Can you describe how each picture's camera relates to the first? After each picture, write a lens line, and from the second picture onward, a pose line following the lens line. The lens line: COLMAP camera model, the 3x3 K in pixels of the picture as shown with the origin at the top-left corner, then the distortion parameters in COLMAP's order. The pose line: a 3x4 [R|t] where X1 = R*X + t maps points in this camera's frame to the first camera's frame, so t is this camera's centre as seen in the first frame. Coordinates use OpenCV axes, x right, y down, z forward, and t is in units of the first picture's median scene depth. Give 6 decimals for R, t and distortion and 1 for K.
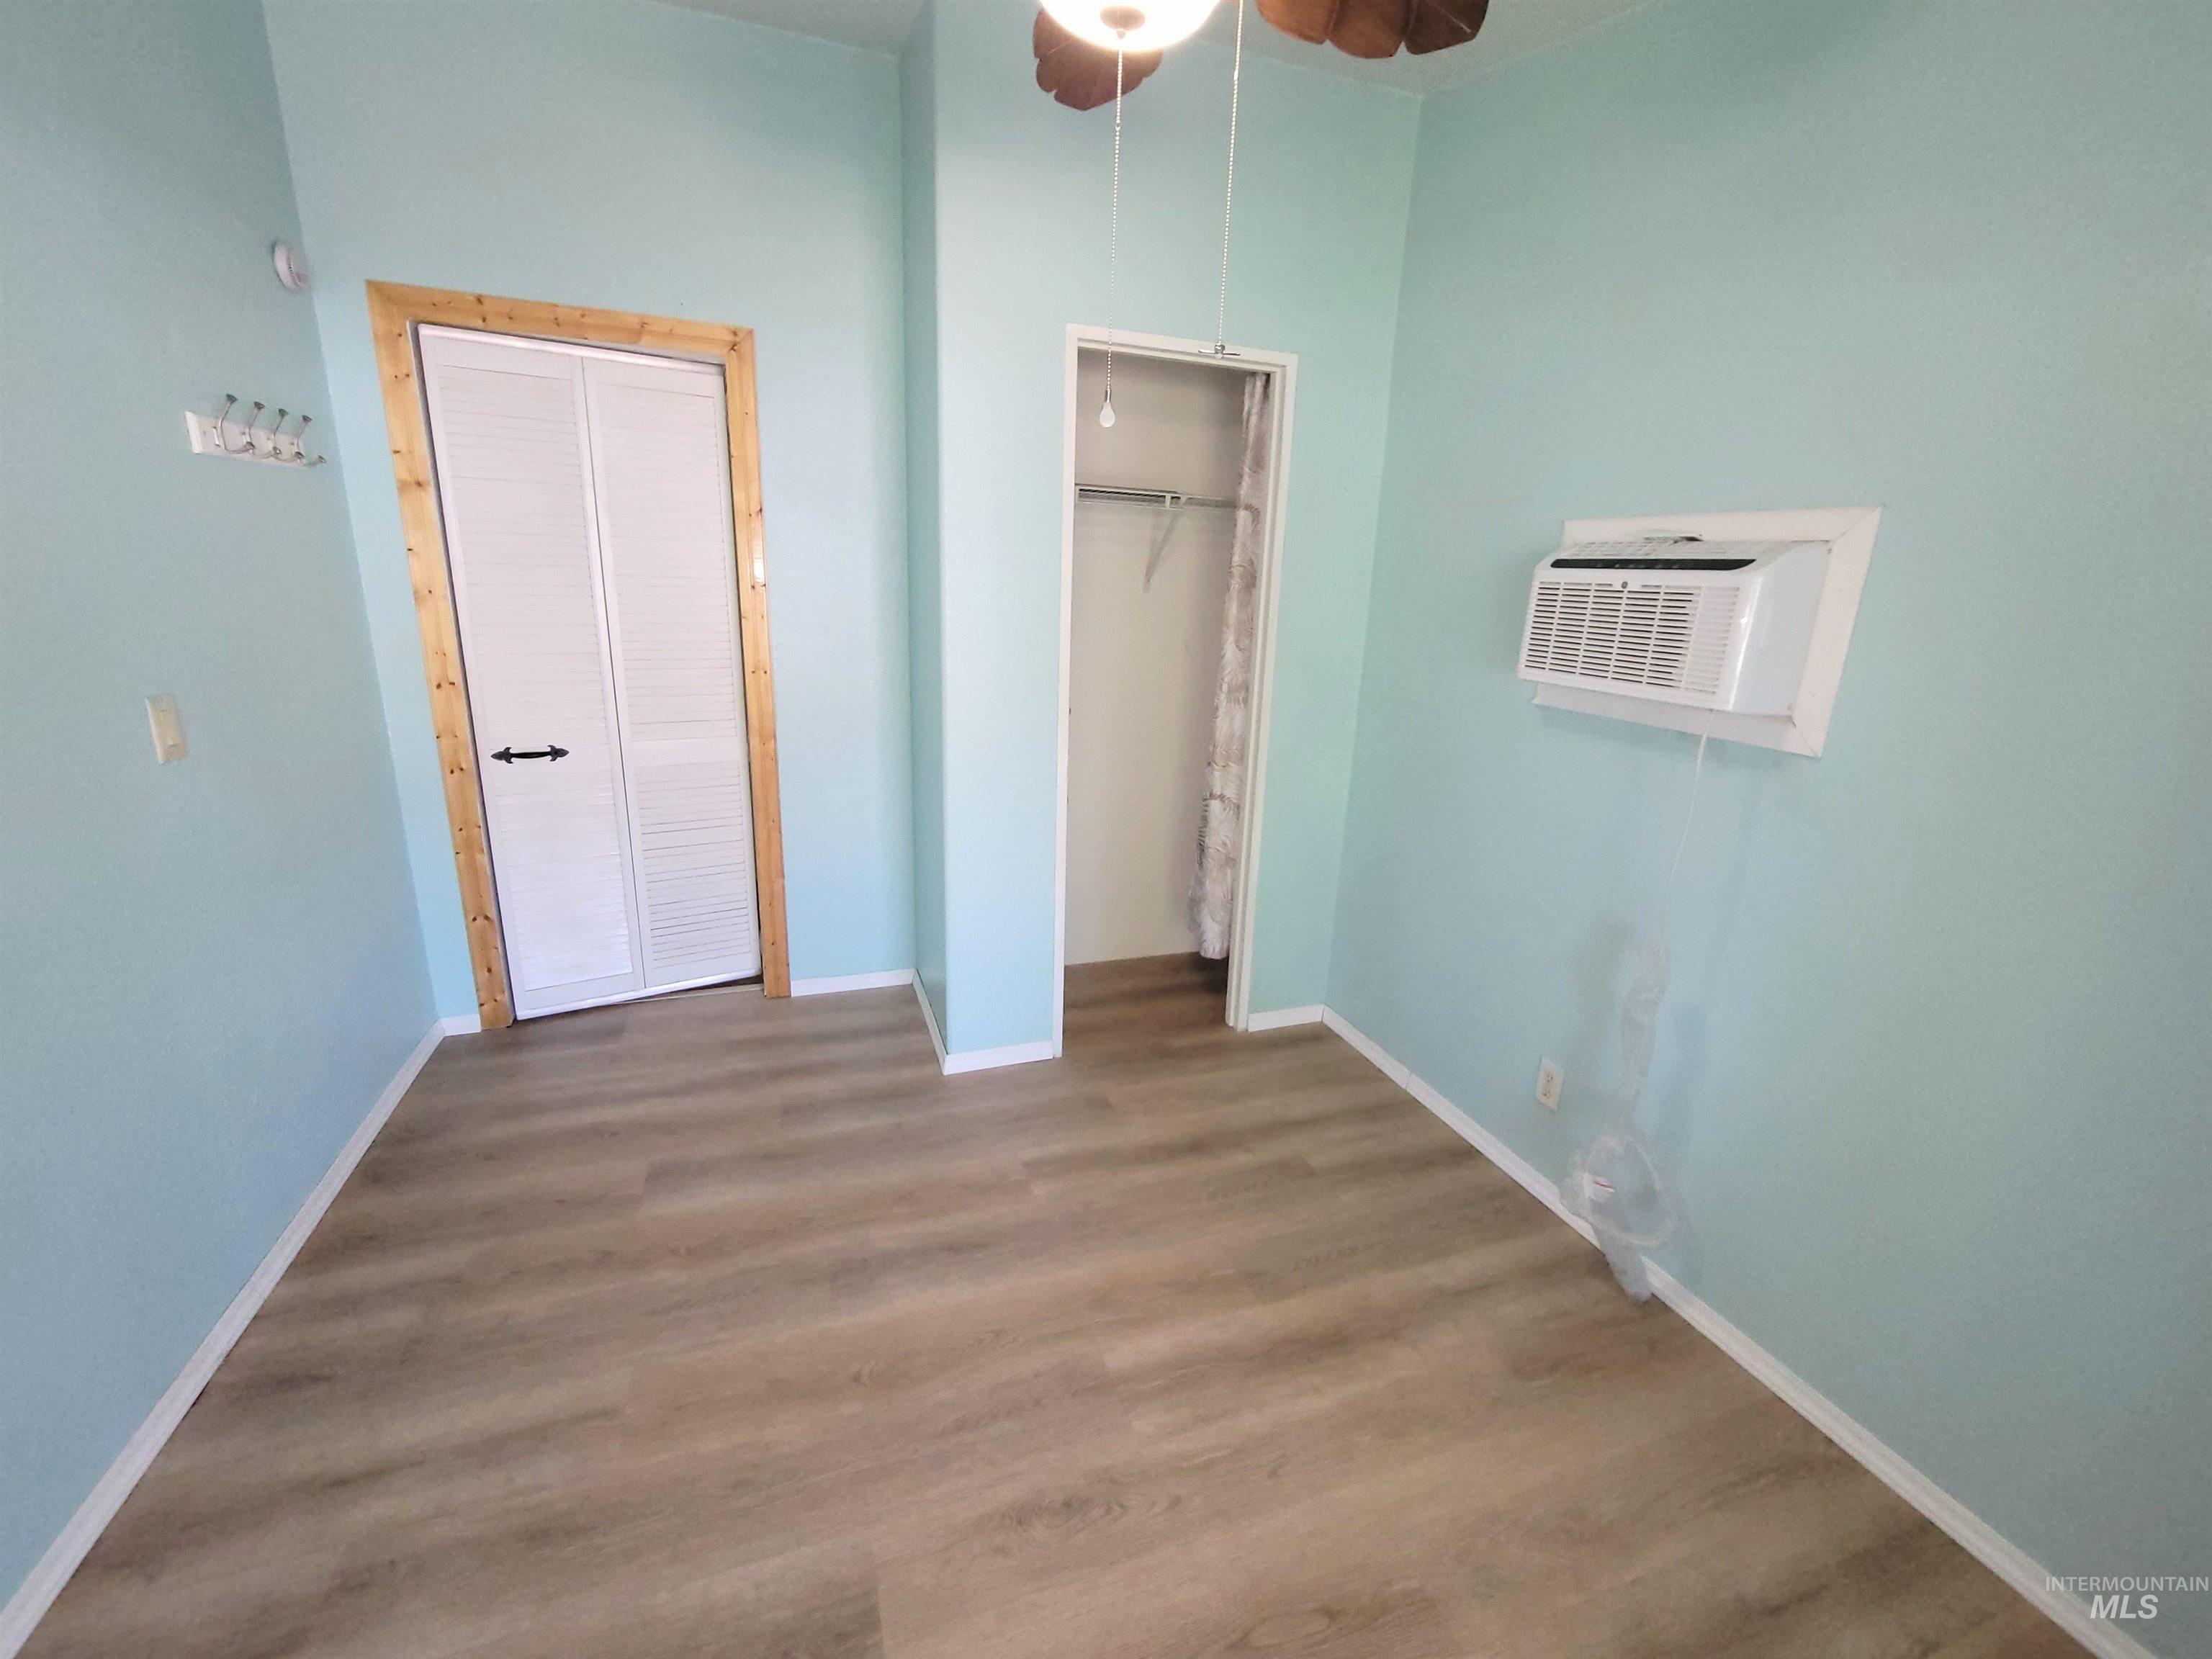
lens RADIAL K [[906.8, 0, 1103.7], [0, 906.8, 825.3], [0, 0, 1]] dist [-0.003106, 0.000181]
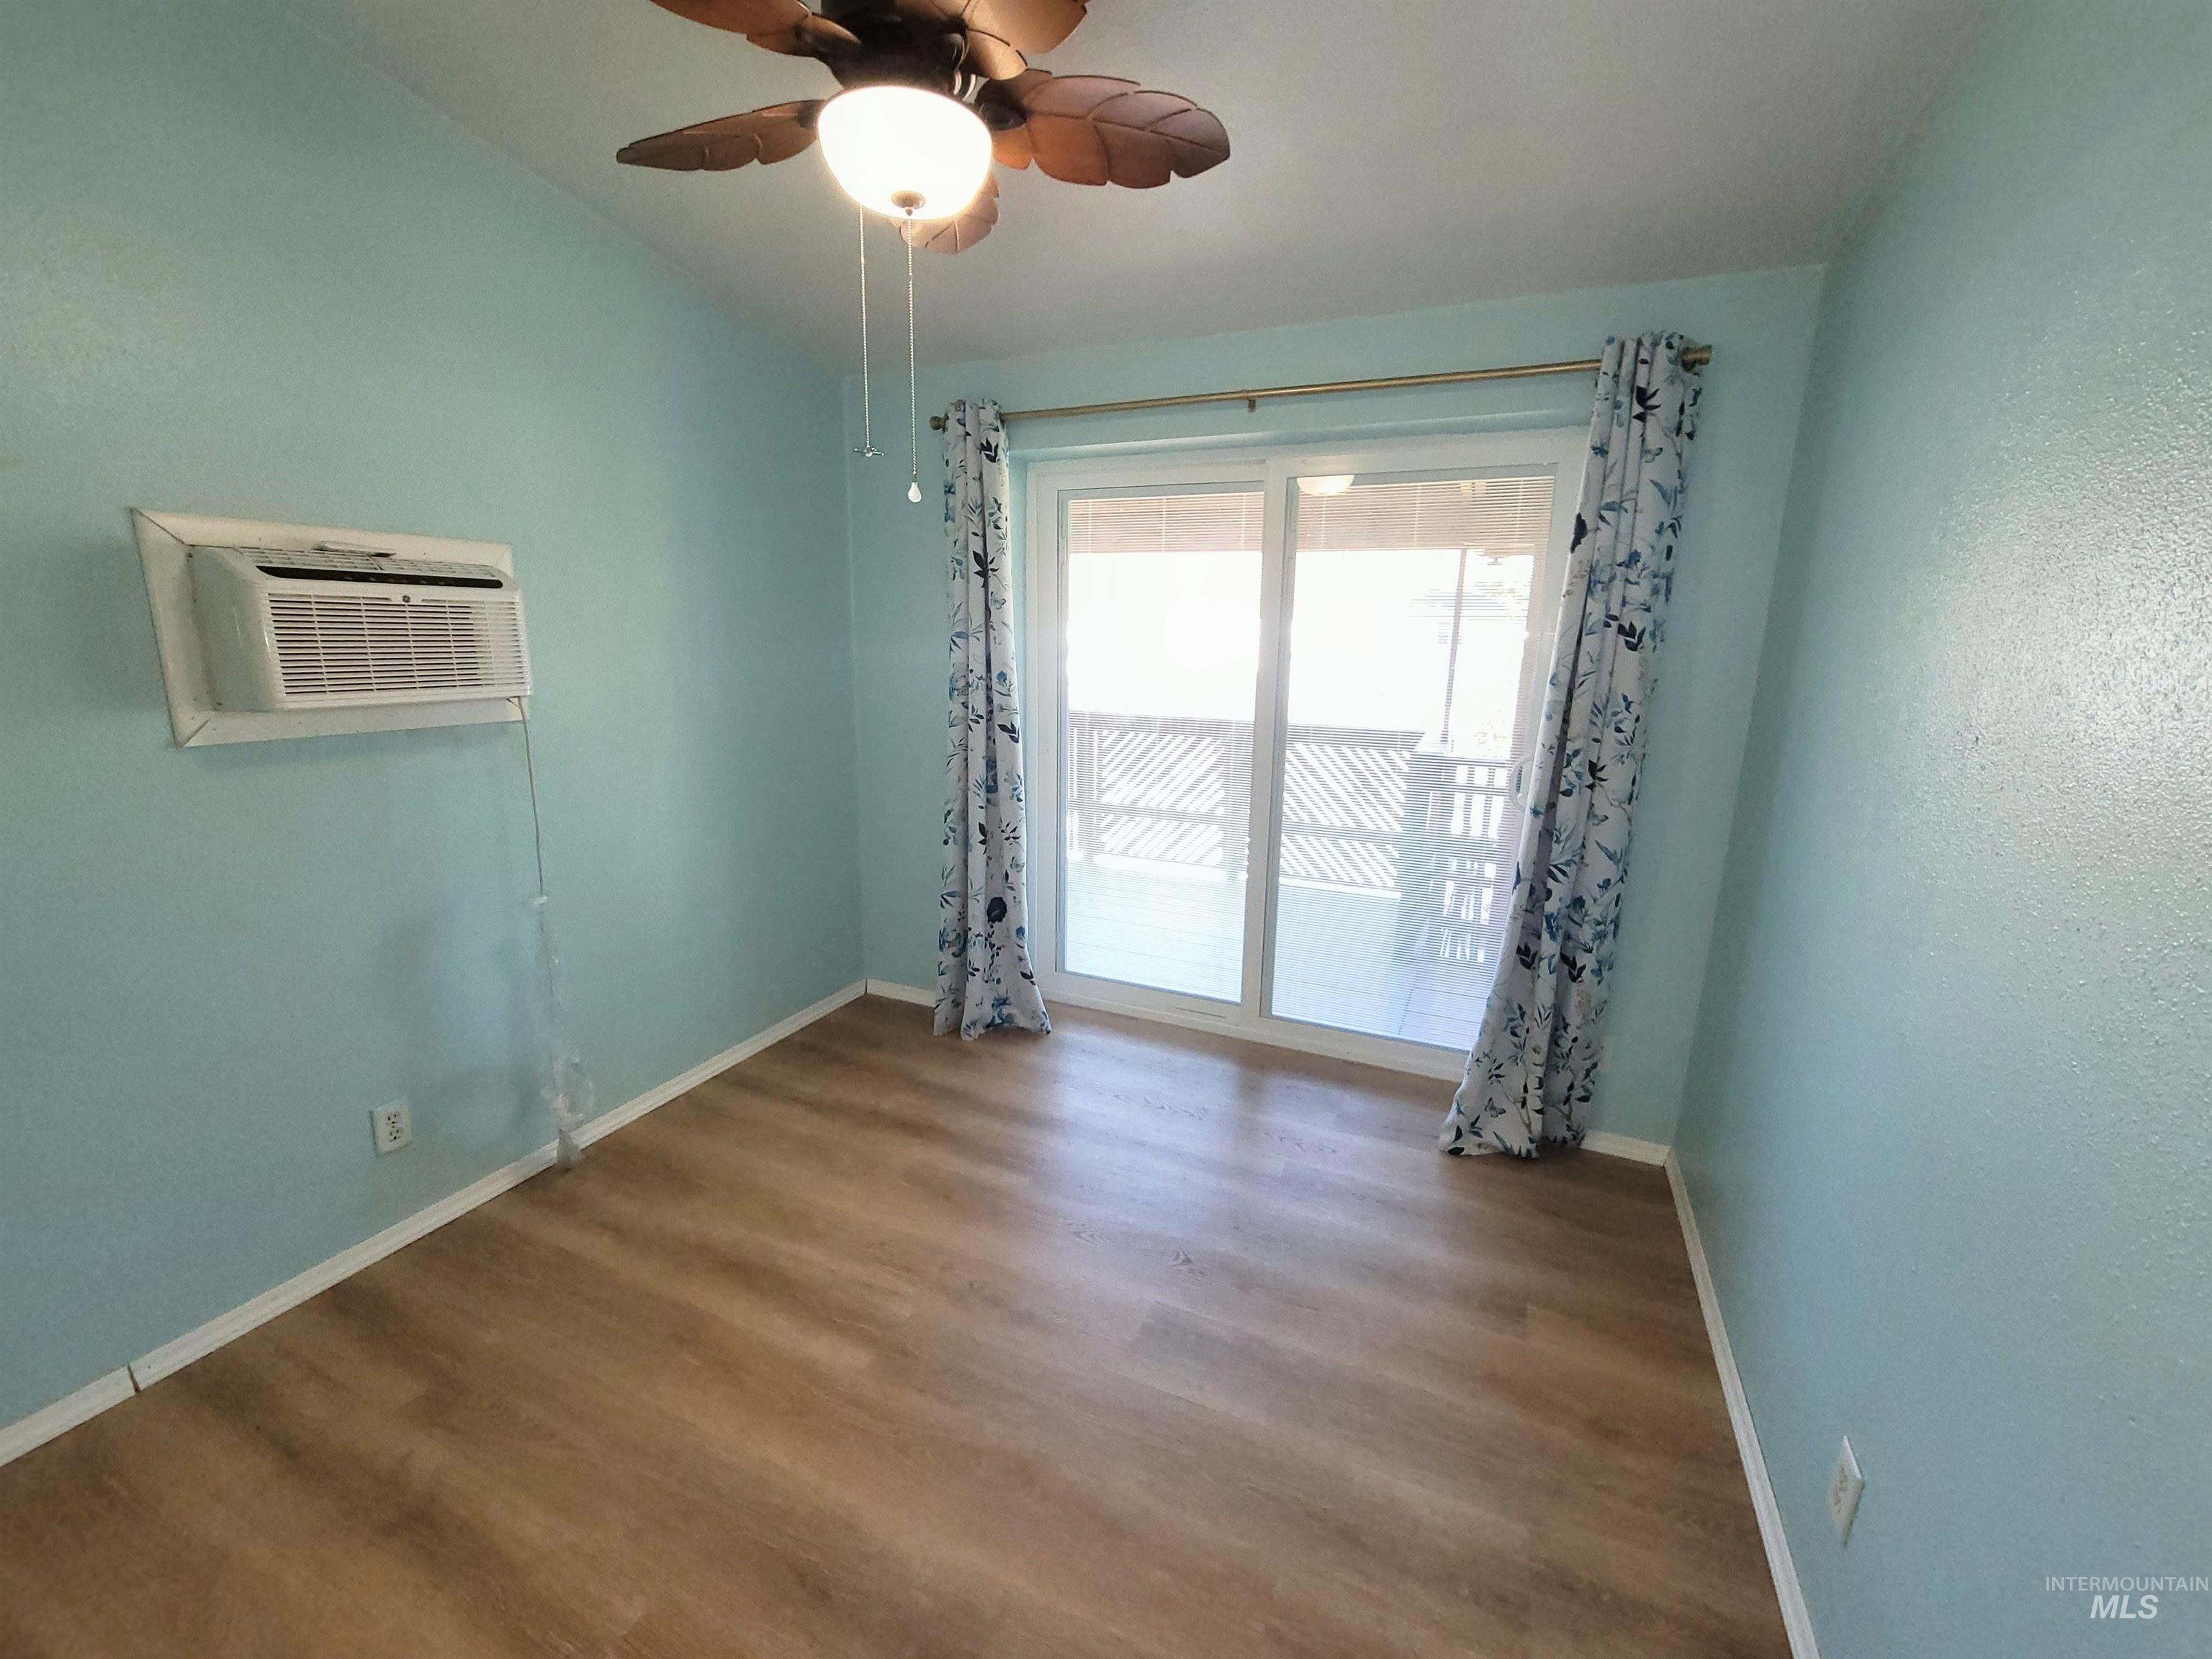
lens RADIAL K [[906.8, 0, 1103.7], [0, 906.8, 825.3], [0, 0, 1]] dist [-0.003106, 0.000181]
pose [[-0.717560, -0.197520, 0.667902, -0.746332], [0.138996, 0.899046, 0.415207, -0.348769], [-0.682486, 0.390772, -0.617665, 1.185582]]
